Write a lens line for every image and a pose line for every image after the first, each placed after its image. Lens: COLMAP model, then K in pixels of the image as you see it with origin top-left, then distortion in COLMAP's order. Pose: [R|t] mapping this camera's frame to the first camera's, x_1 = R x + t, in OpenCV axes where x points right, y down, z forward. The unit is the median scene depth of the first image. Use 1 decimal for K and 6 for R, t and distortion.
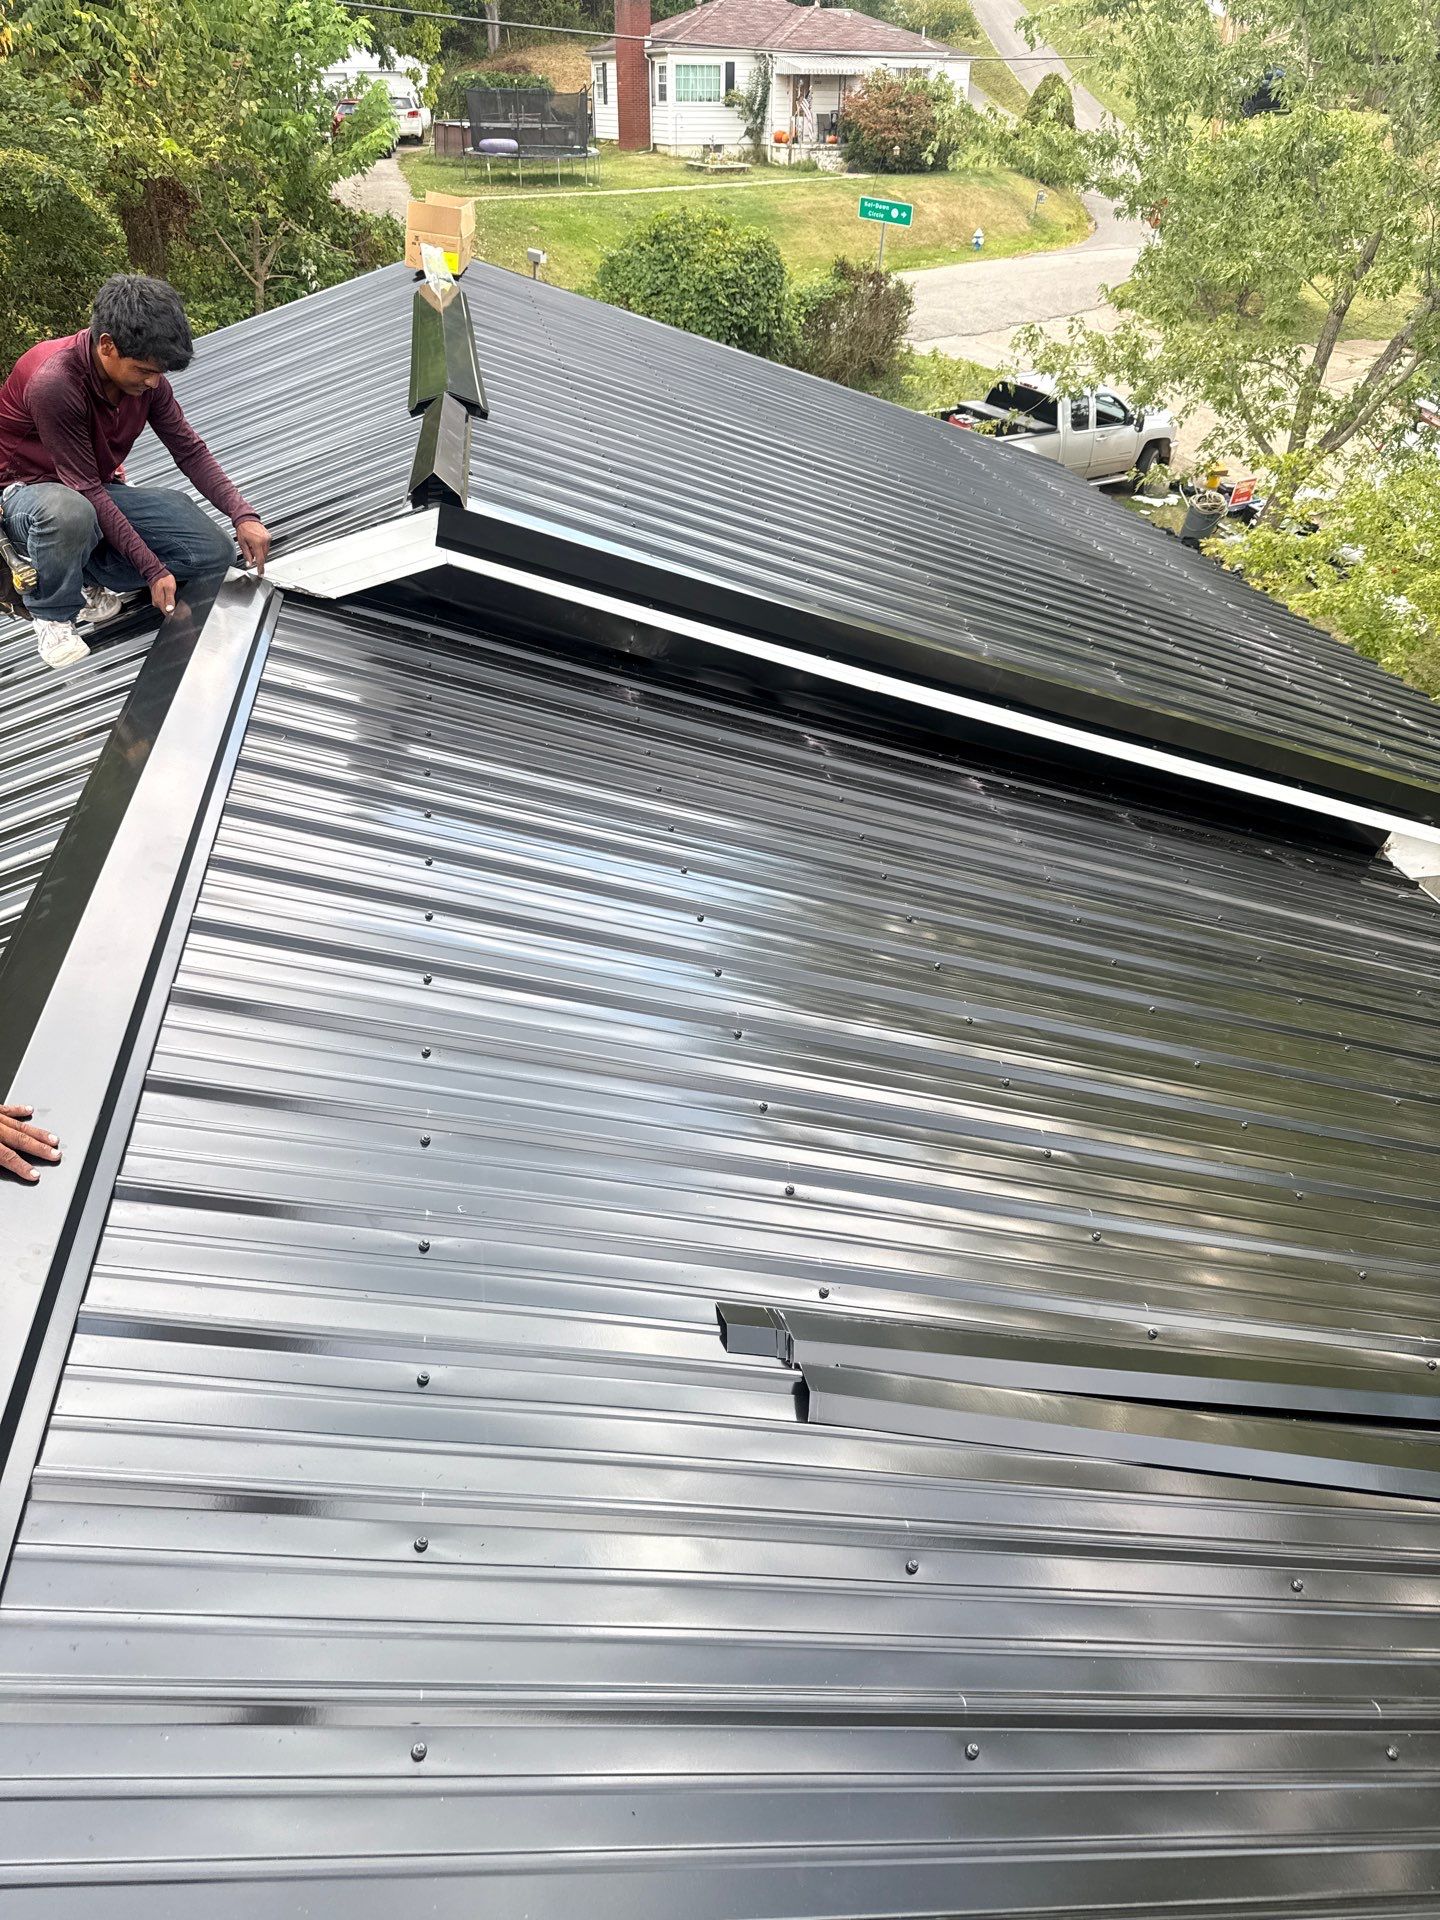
lens RADIAL K [[1379.2, 0, 721.5], [0, 1379.2, 944.1], [0, 0, 1]] dist [-0.000957, 0.002437]
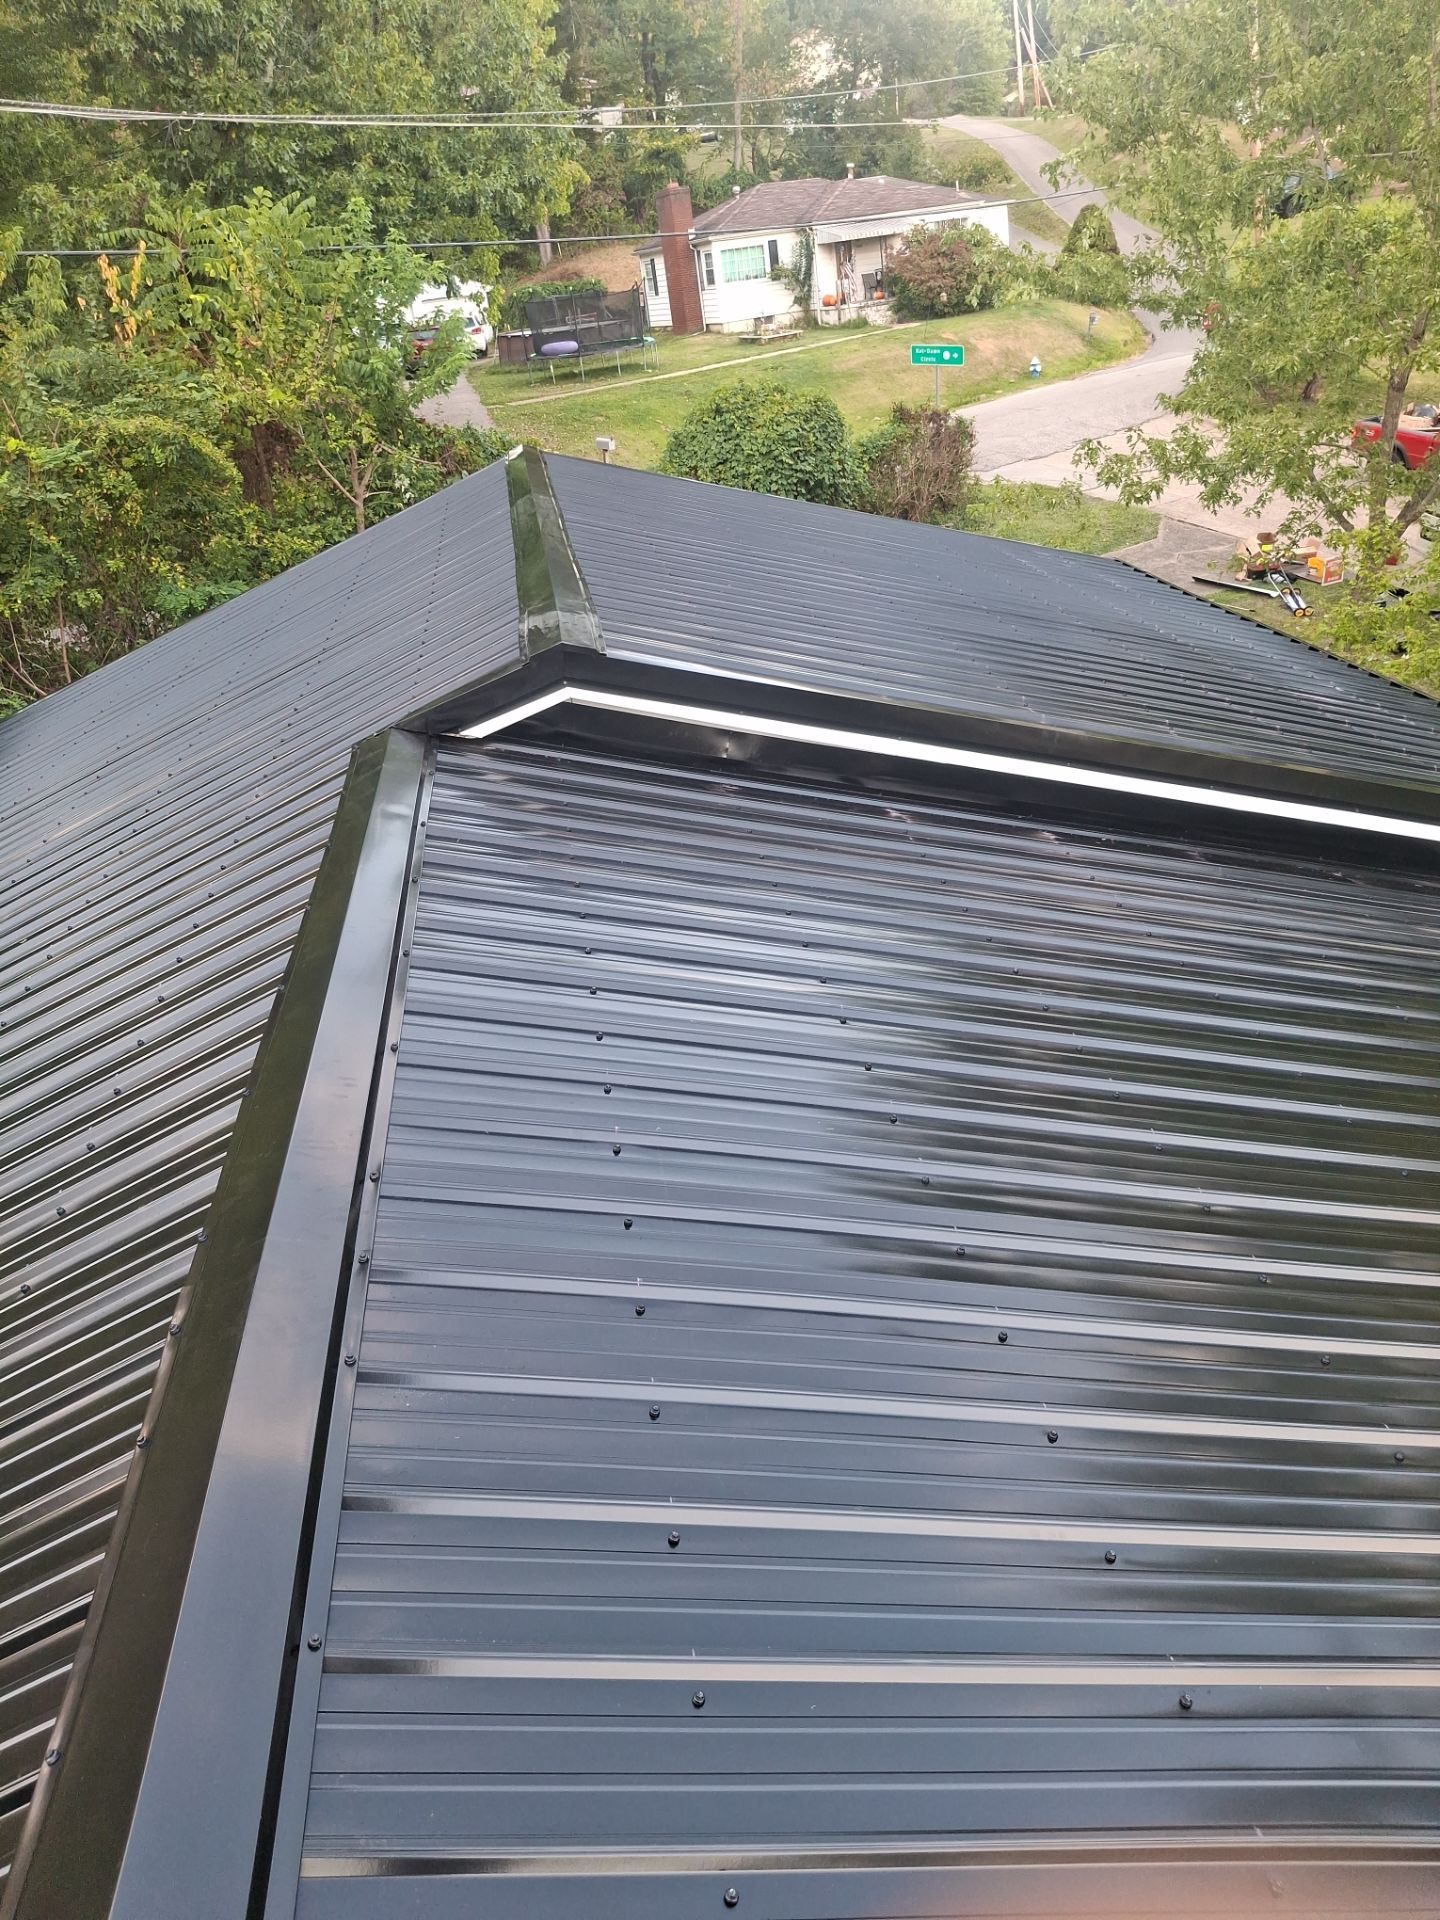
lens RADIAL K [[1446.3, 0, 710.2], [0, 1446.3, 936.3], [0, 0, 1]] dist [0.039830, -0.089569]
pose [[0.990381, -0.106399, -0.088457, 0.001987], [0.094749, 0.987389, -0.126832, 0.018800], [0.100836, 0.117230, 0.987972, -0.038333]]
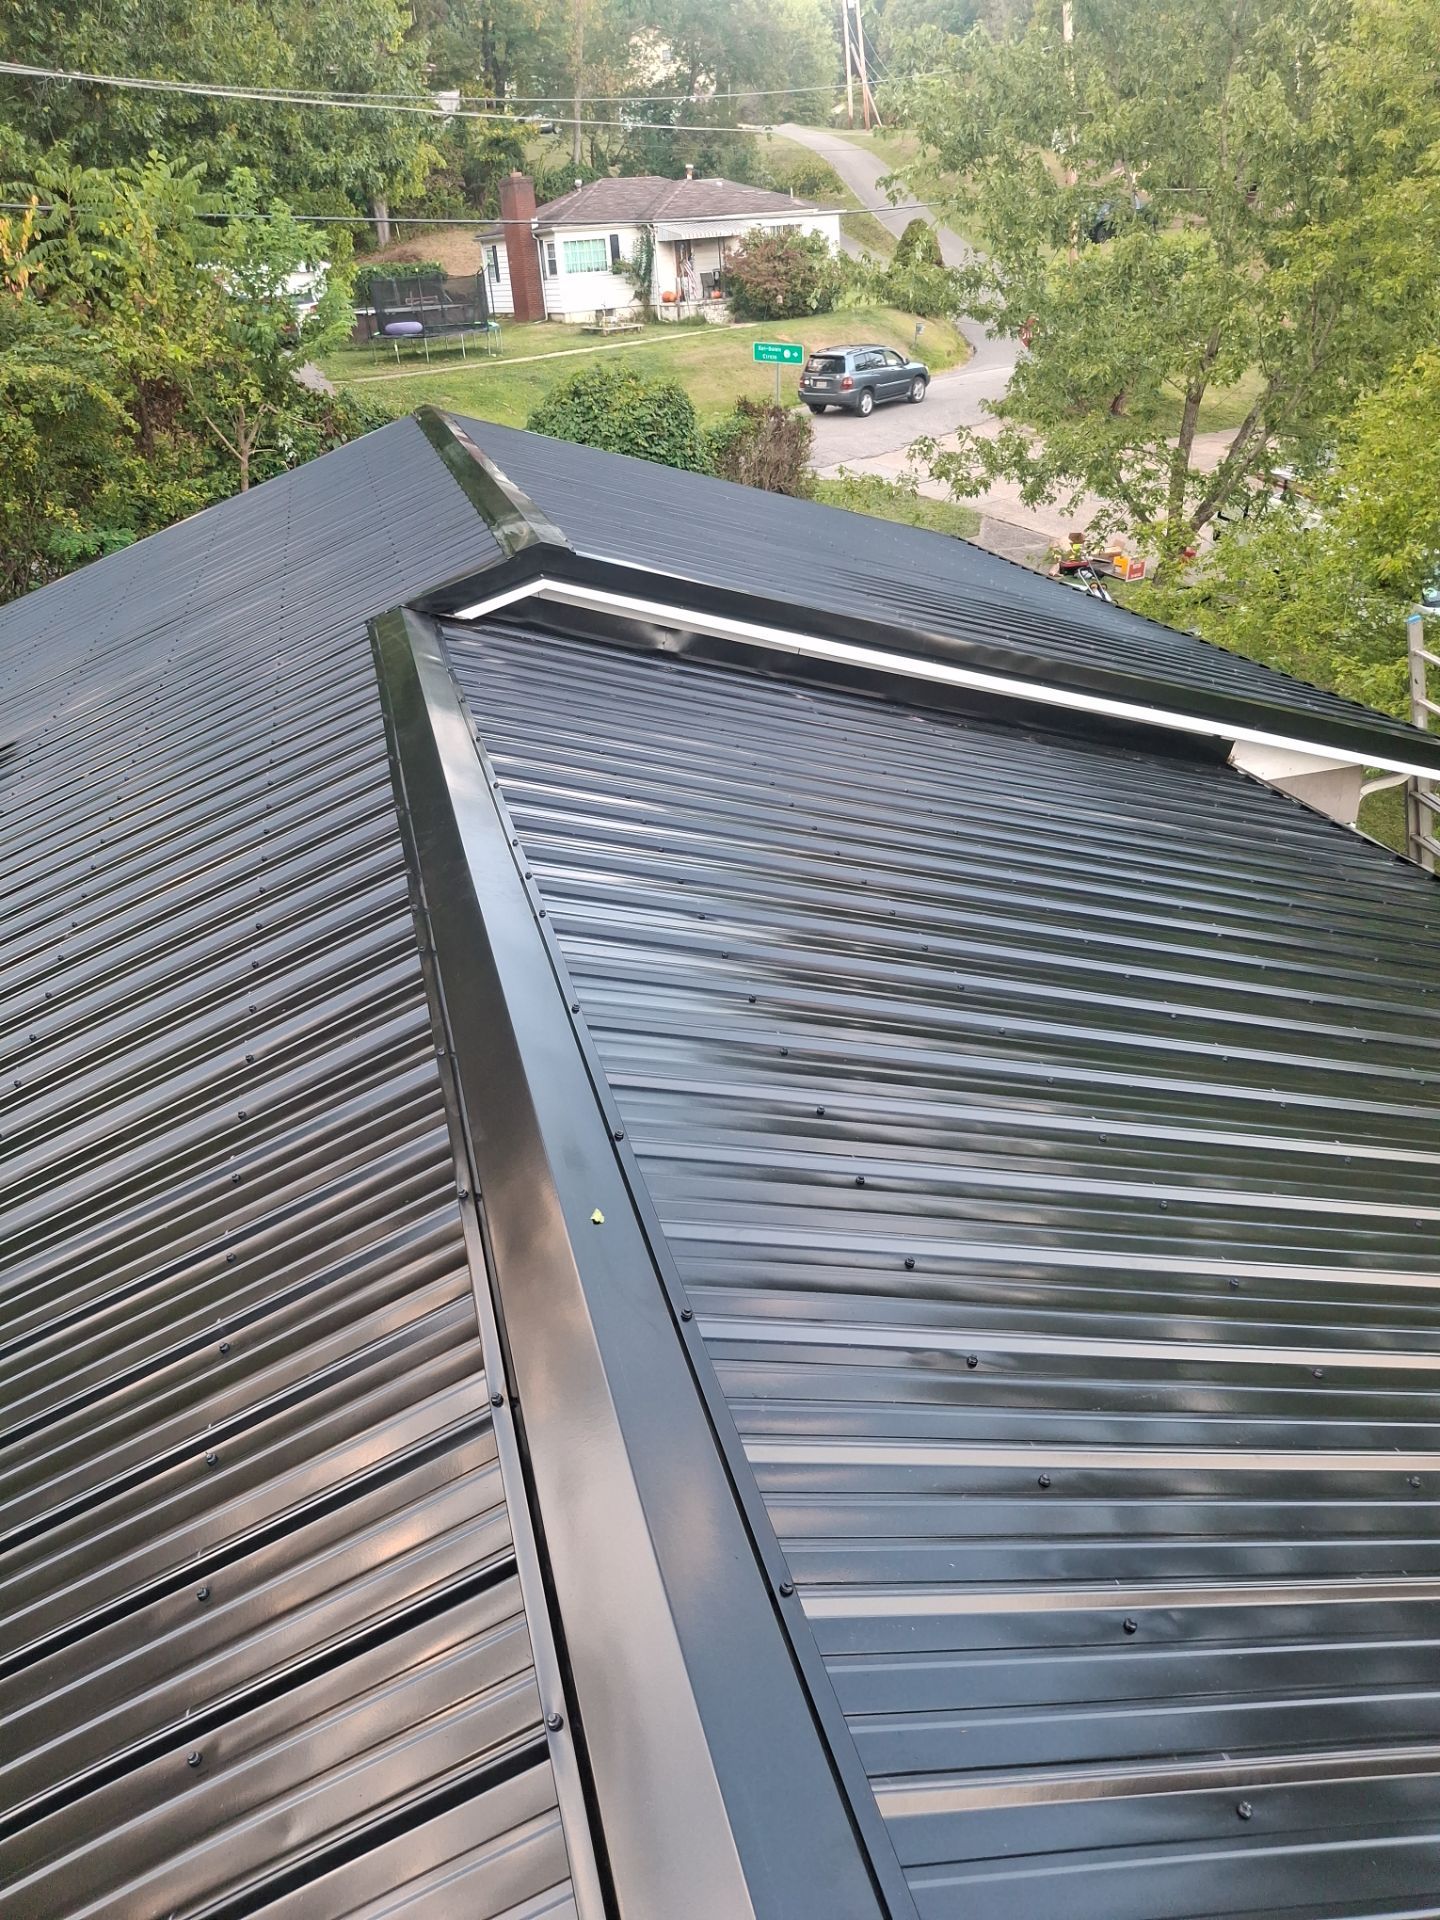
lens RADIAL K [[1448.1, 0, 704.8], [0, 1448.1, 944.4], [0, 0, 1]] dist [0.019033, -0.050812]
pose [[0.994545, -0.100342, 0.028480, -0.021003], [0.102864, 0.988770, -0.108408, 0.053714], [-0.017282, 0.110746, 0.993698, -0.093682]]
